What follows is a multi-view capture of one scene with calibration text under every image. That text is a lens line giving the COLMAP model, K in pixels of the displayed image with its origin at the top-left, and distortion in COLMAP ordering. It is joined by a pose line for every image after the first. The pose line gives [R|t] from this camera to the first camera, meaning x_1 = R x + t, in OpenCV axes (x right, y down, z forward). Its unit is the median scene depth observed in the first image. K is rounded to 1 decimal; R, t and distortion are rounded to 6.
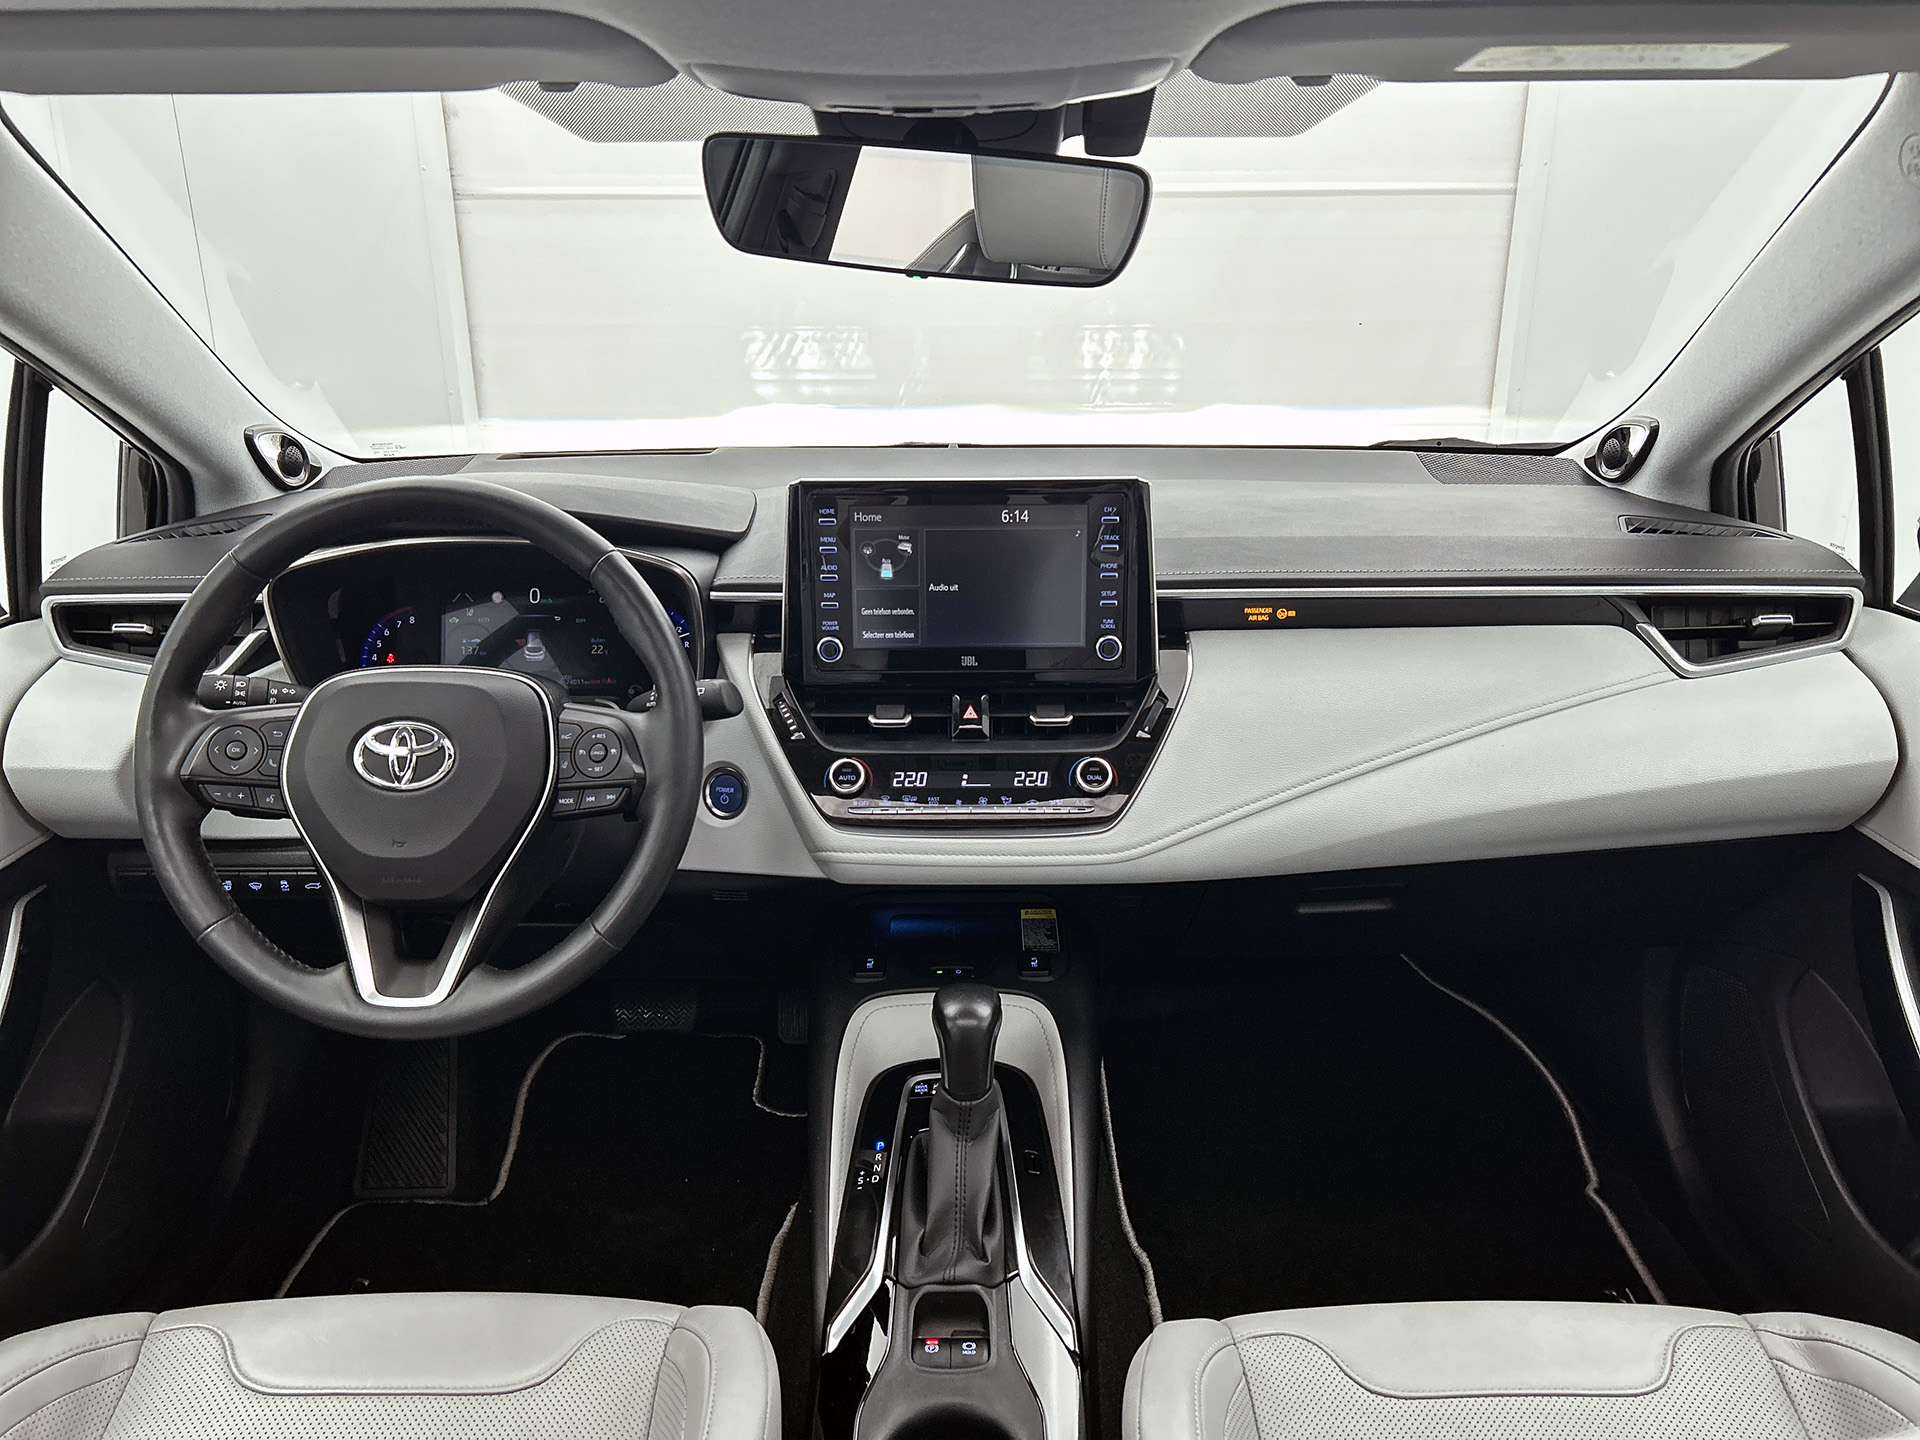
lens RADIAL K [[1496.3, 0, 960.0], [0, 1496.3, 720.0], [0, 0, 1]] dist [0.110522, -0.124536]
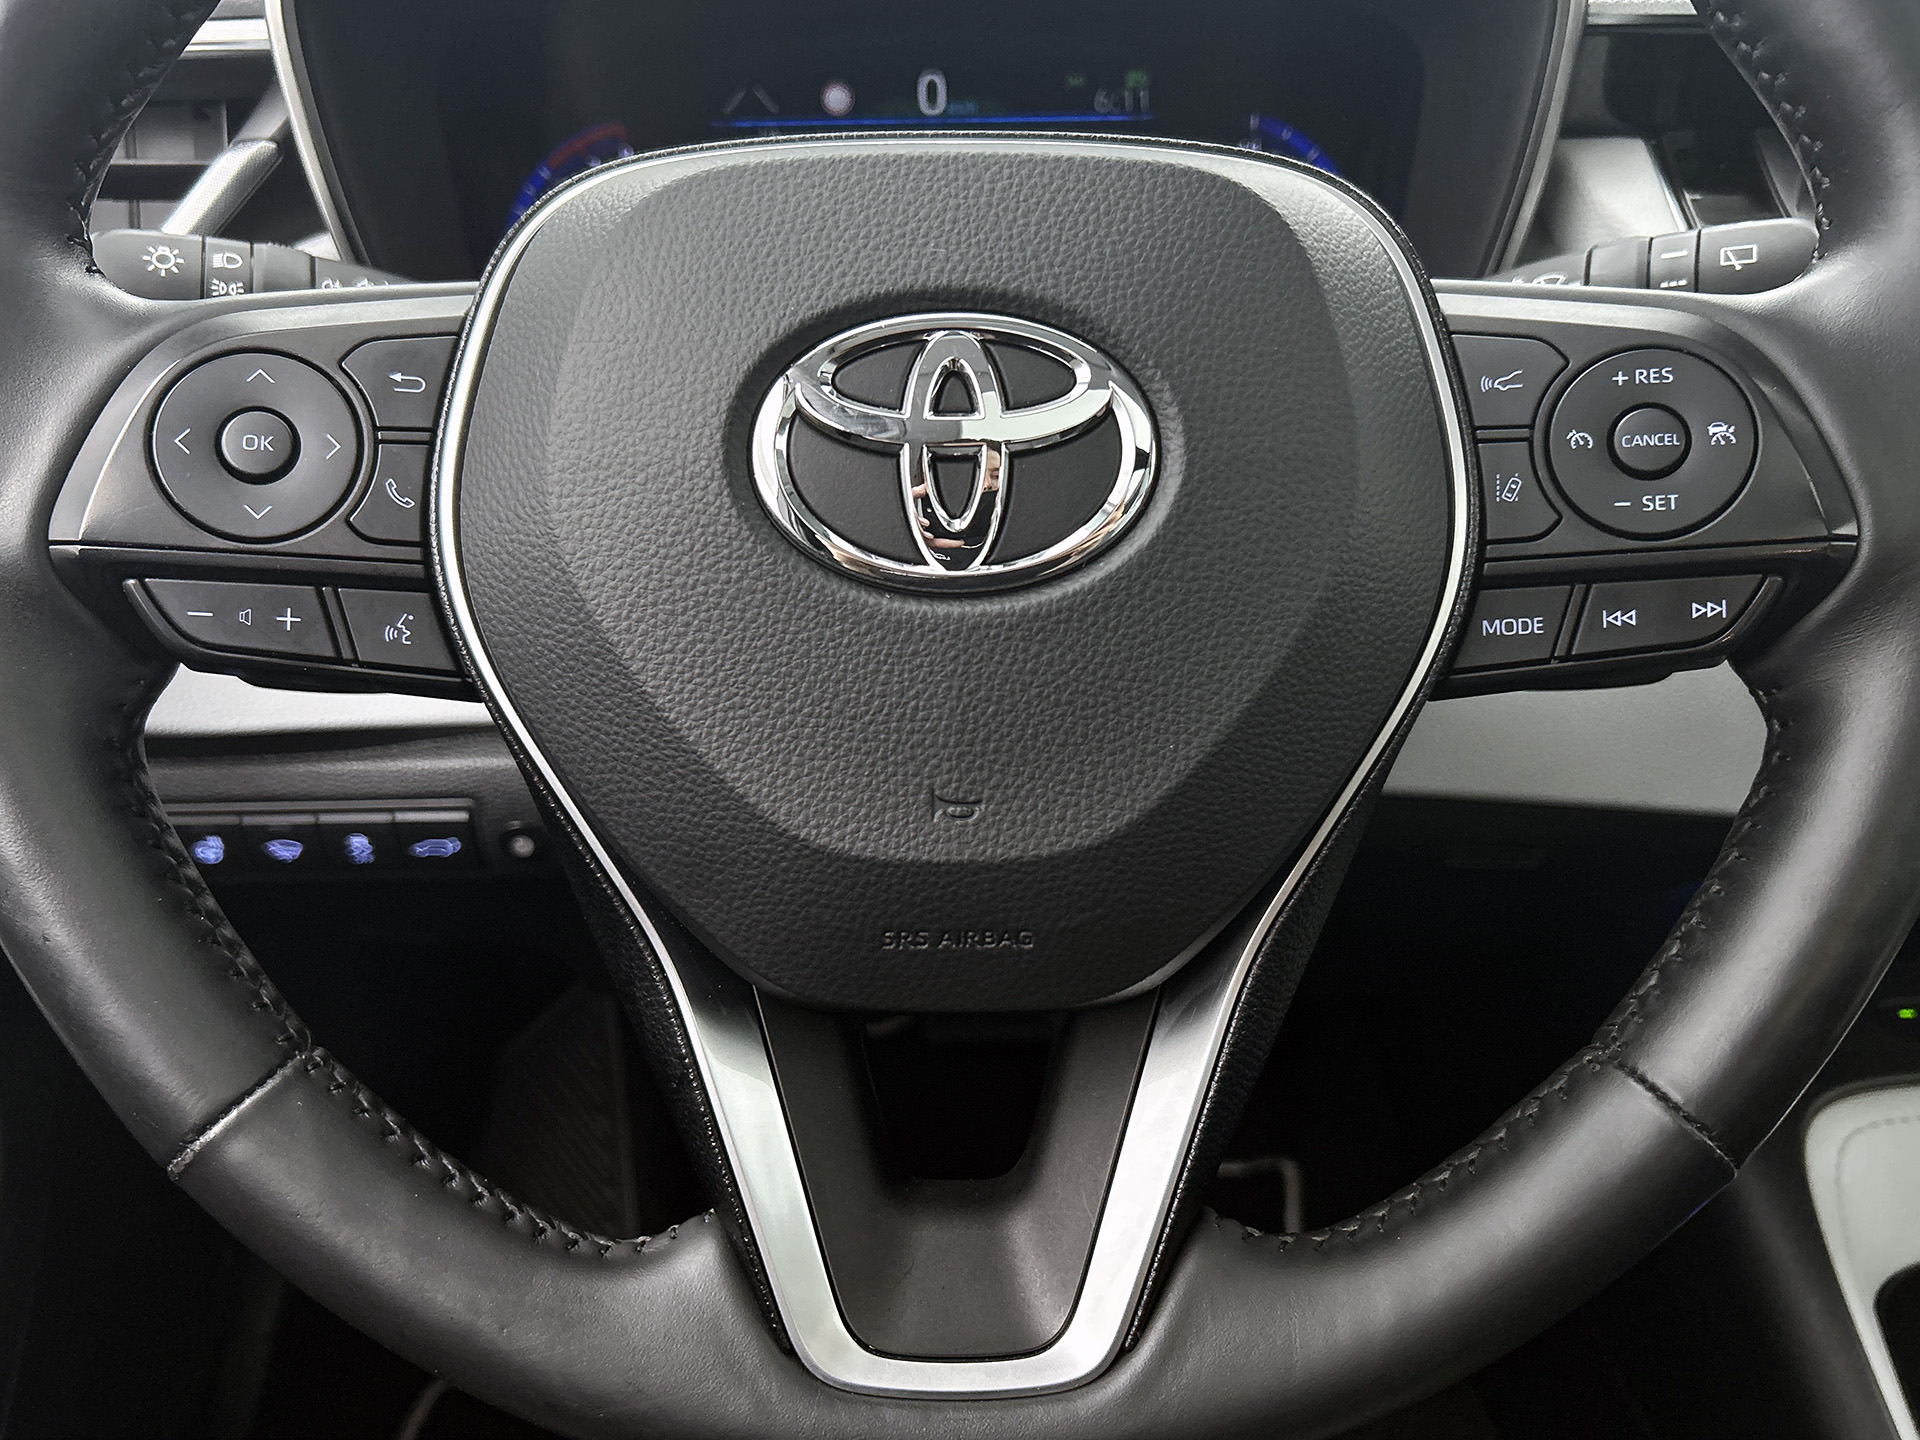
lens RADIAL K [[1503.0, 0, 960.0], [0, 1503.0, 720.0], [0, 0, 1]] dist [-0.001389, 0.000098]
pose [[0.998314, -0.016463, 0.055669, -0.372316], [0.009277, 0.991865, 0.126959, 0.035418], [-0.057306, -0.126228, 0.990345, 0.737105]]
